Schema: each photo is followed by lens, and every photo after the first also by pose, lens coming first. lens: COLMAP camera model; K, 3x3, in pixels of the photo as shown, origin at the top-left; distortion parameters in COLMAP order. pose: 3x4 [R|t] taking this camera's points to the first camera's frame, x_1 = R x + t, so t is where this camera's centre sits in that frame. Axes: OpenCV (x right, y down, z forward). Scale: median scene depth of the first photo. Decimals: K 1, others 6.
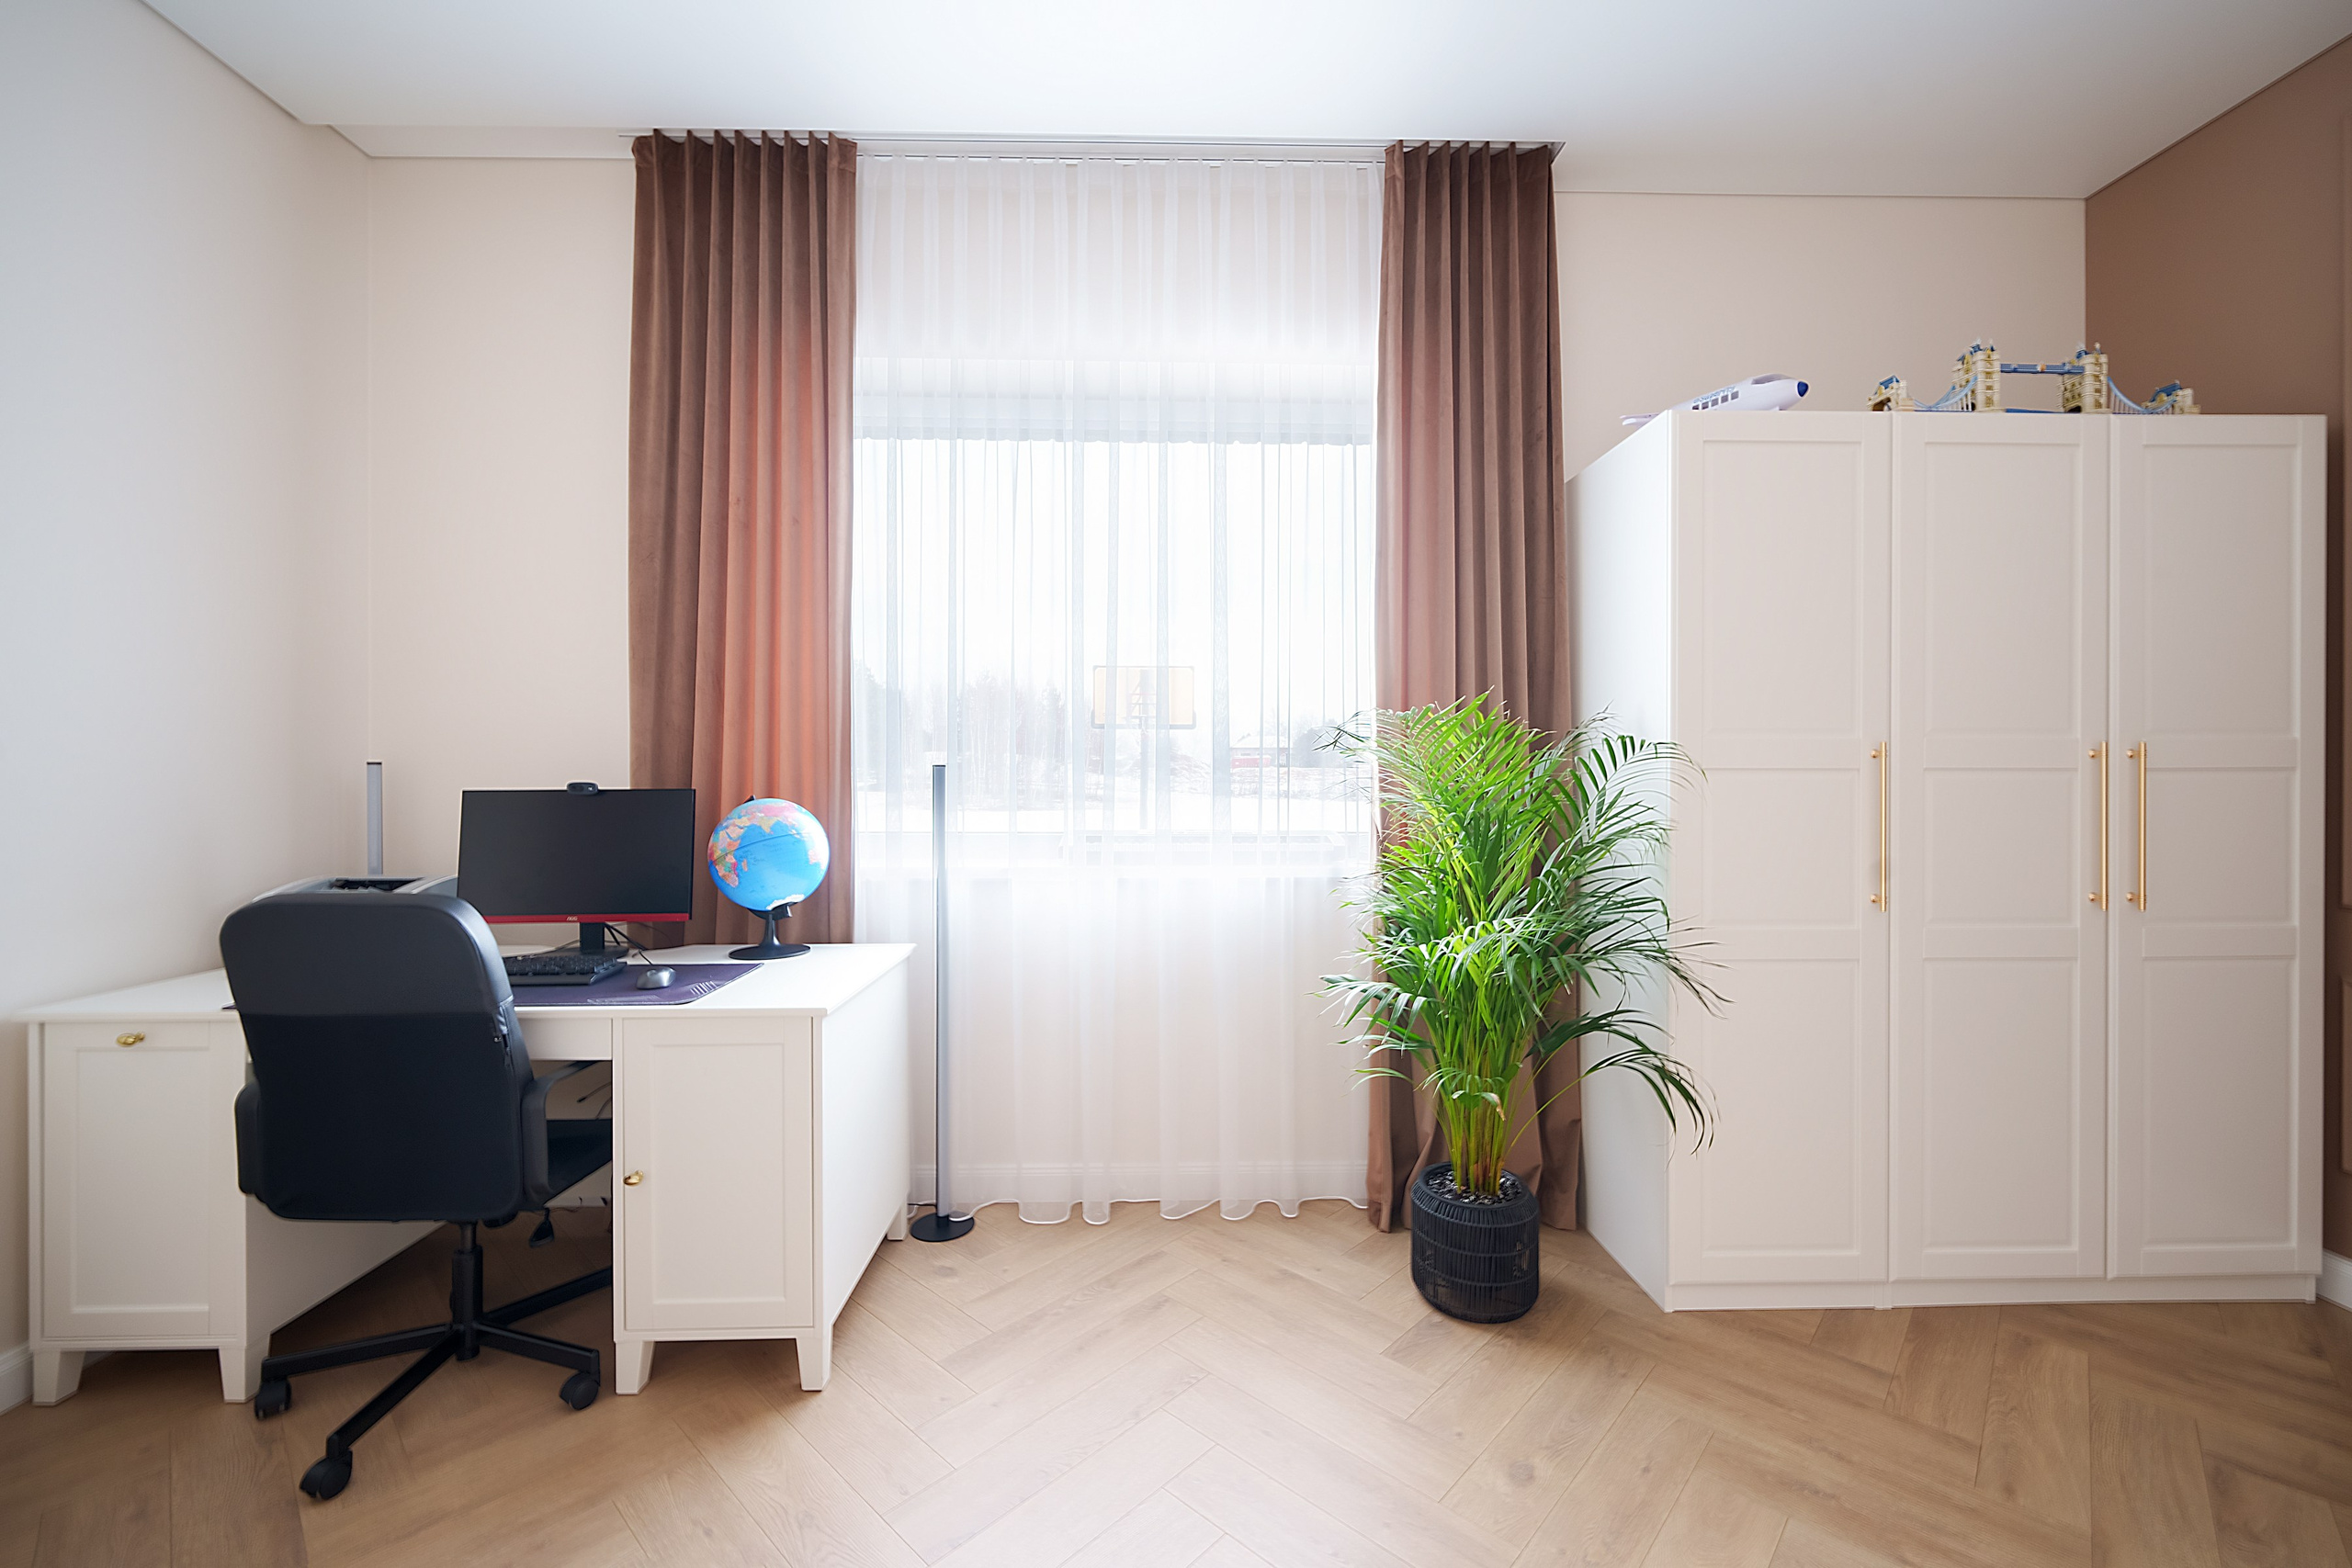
lens RADIAL K [[1008.5, 0, 1179.3], [0, 1008.5, 766.9], [0, 0, 1]] dist [0.003730, -0.000412]
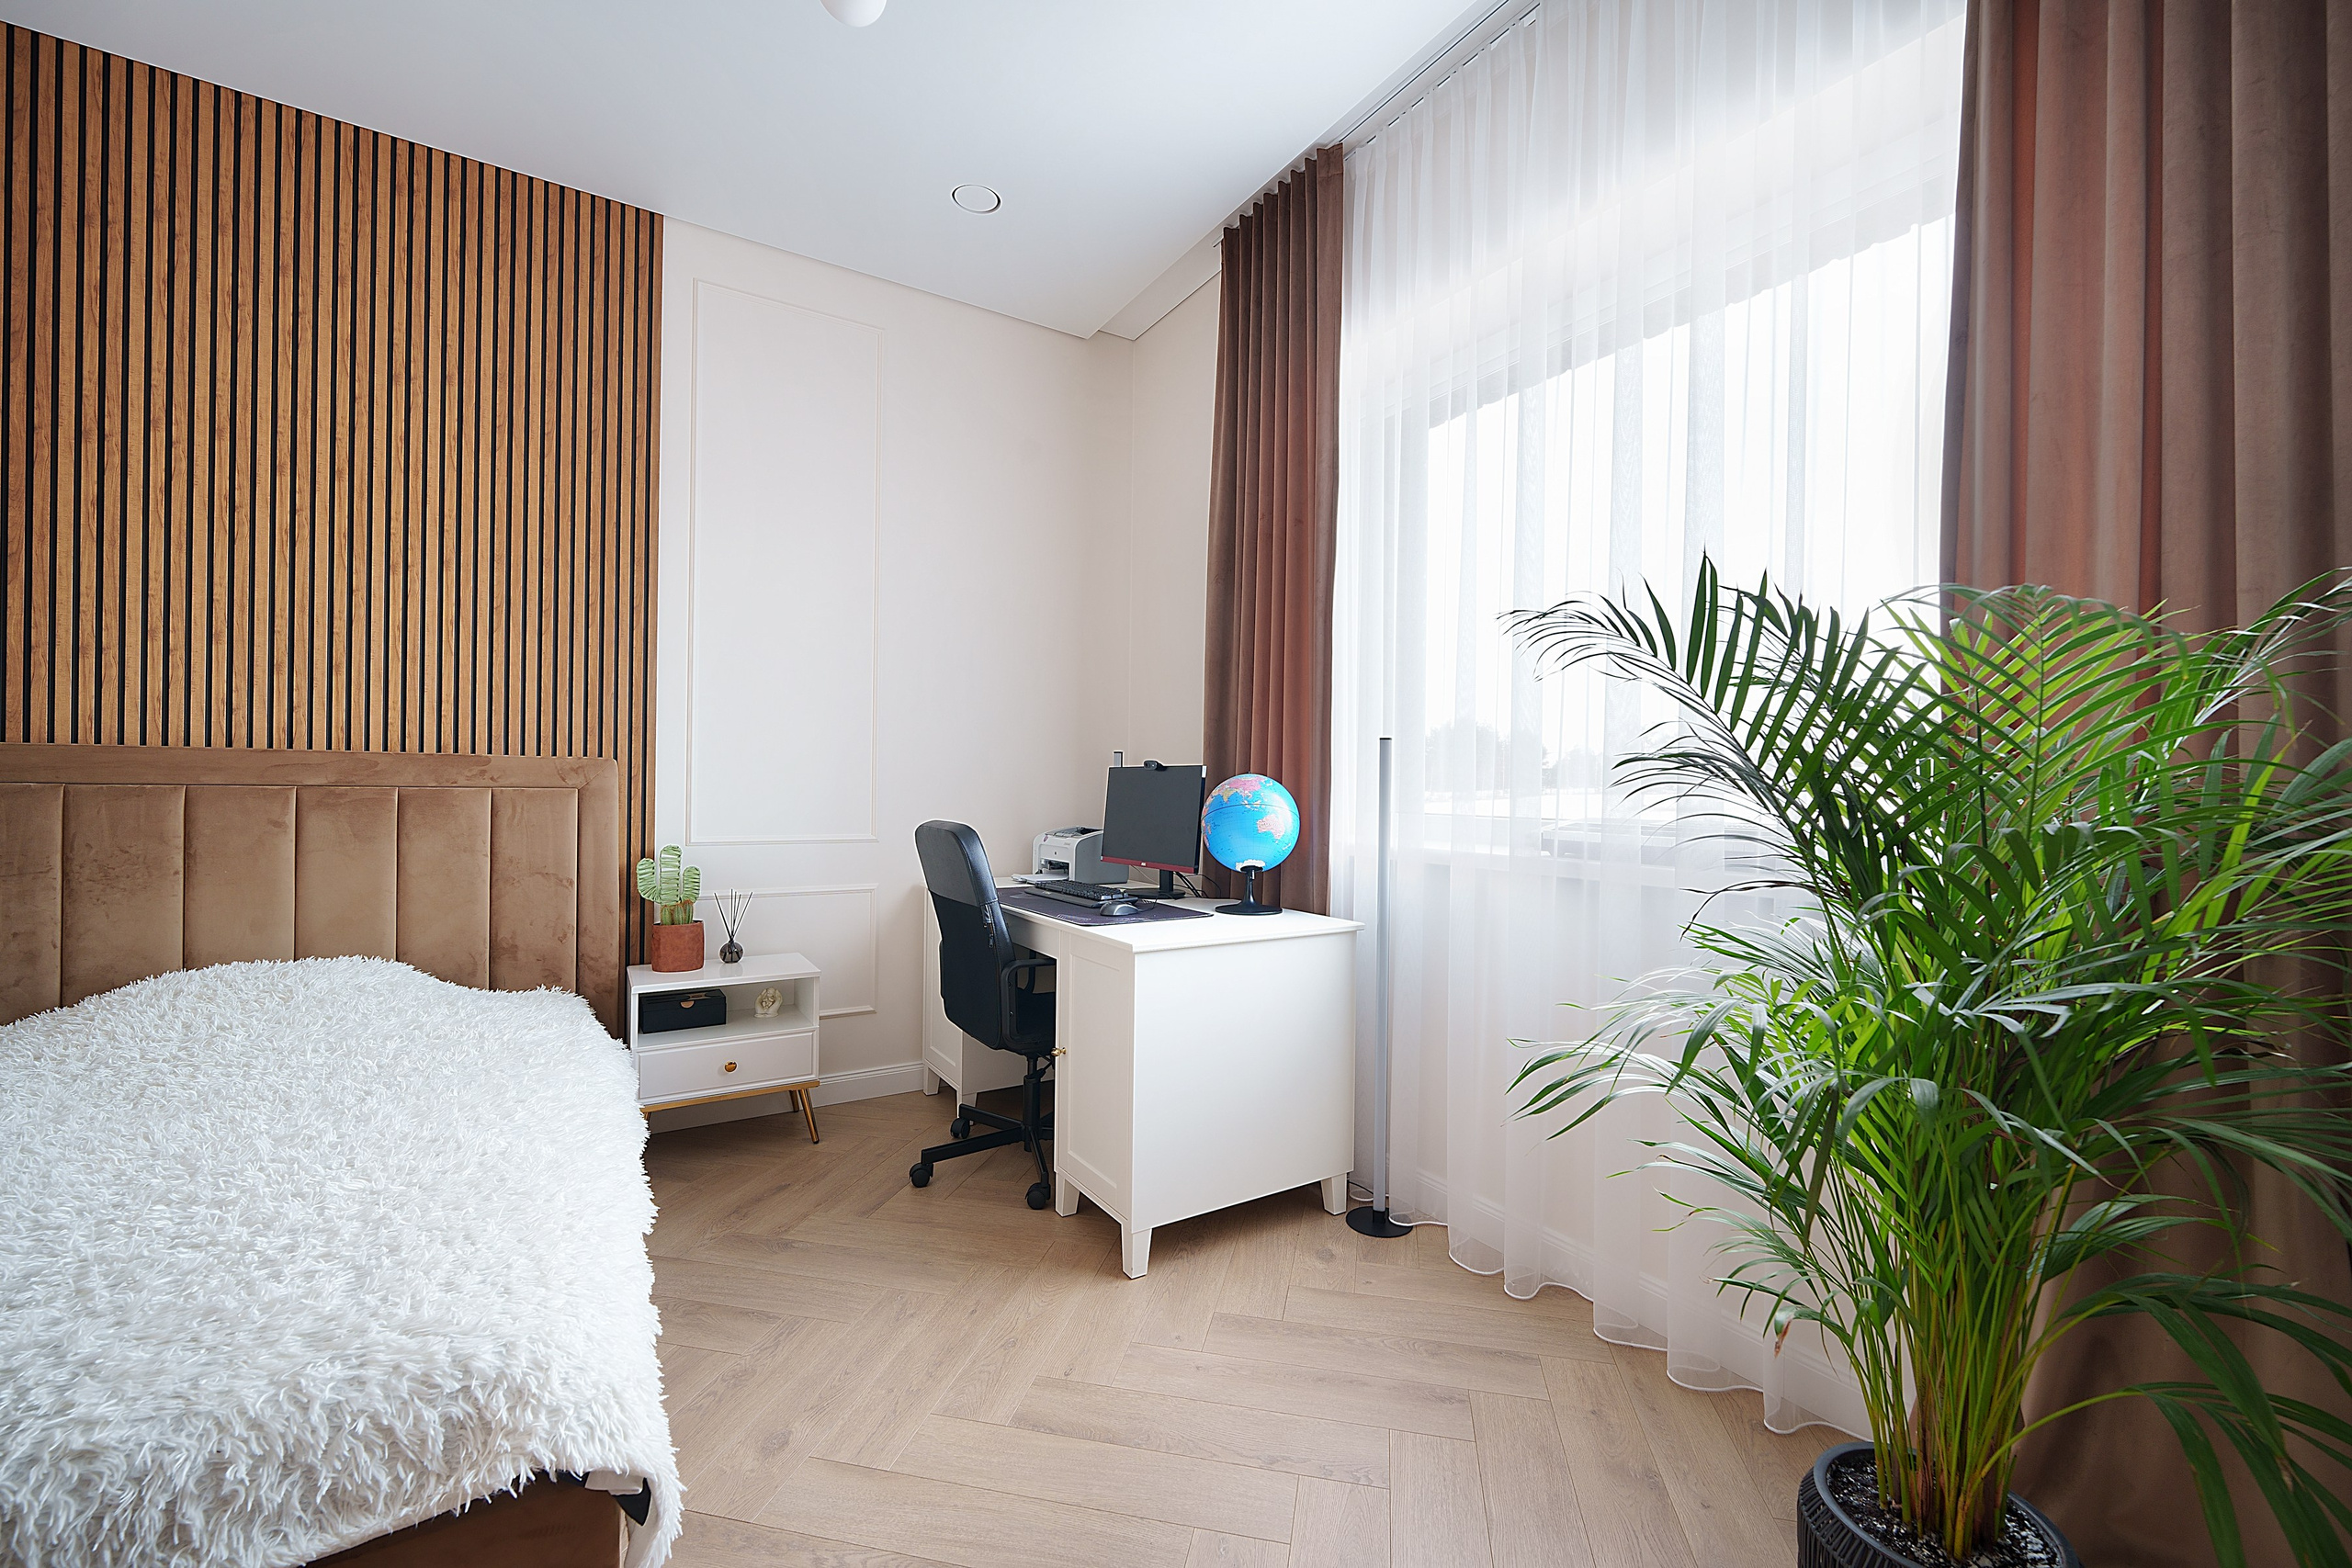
lens RADIAL K [[1008.5, 0, 1208.9], [0, 1008.5, 782.0], [0, 0, 1]] dist [0.003730, -0.000412]
pose [[0.484300, 0.003274, -0.874896, 0.570017], [-0.009098, 0.999958, -0.001294, 0.043053], [0.874855, 0.008586, 0.484309, 0.423391]]
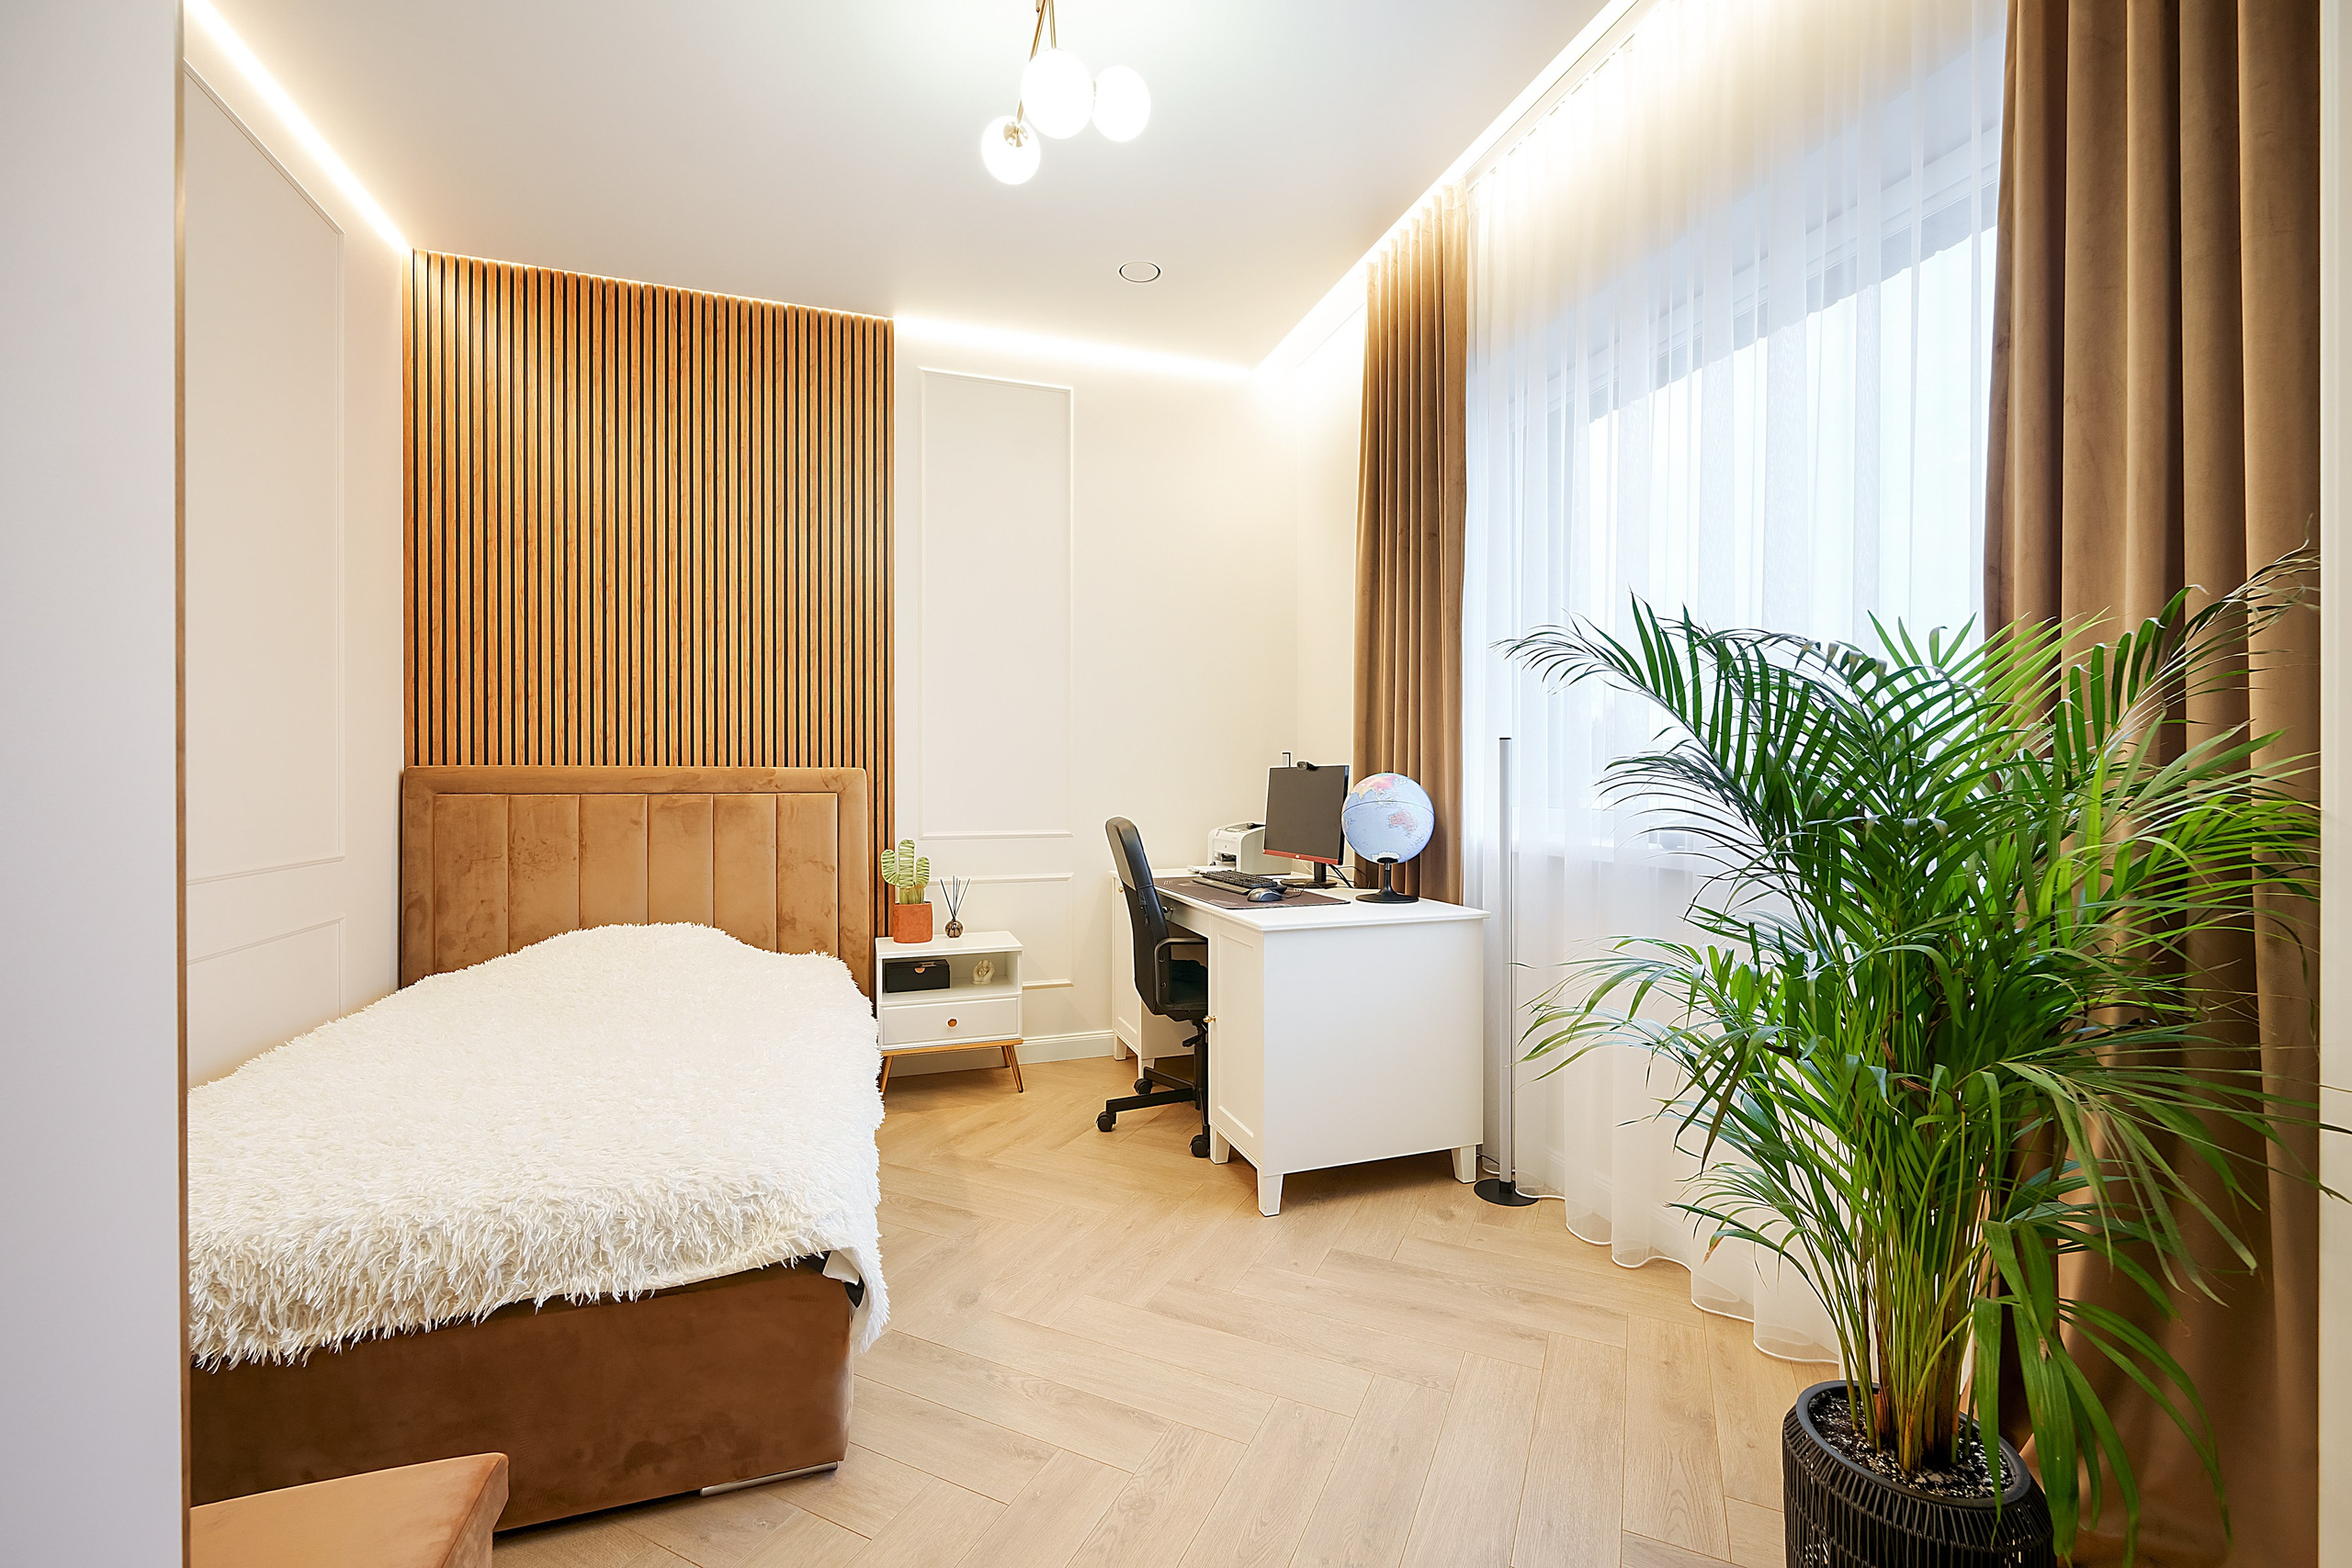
lens RADIAL K [[1008.5, 0, 1173.5], [0, 1008.5, 783.3], [0, 0, 1]] dist [0.003730, -0.000412]
pose [[0.252434, 0.002627, -0.967611, 0.732543], [0.004931, 0.999980, 0.004001, 0.037585], [0.967602, -0.005782, 0.252416, 0.455060]]
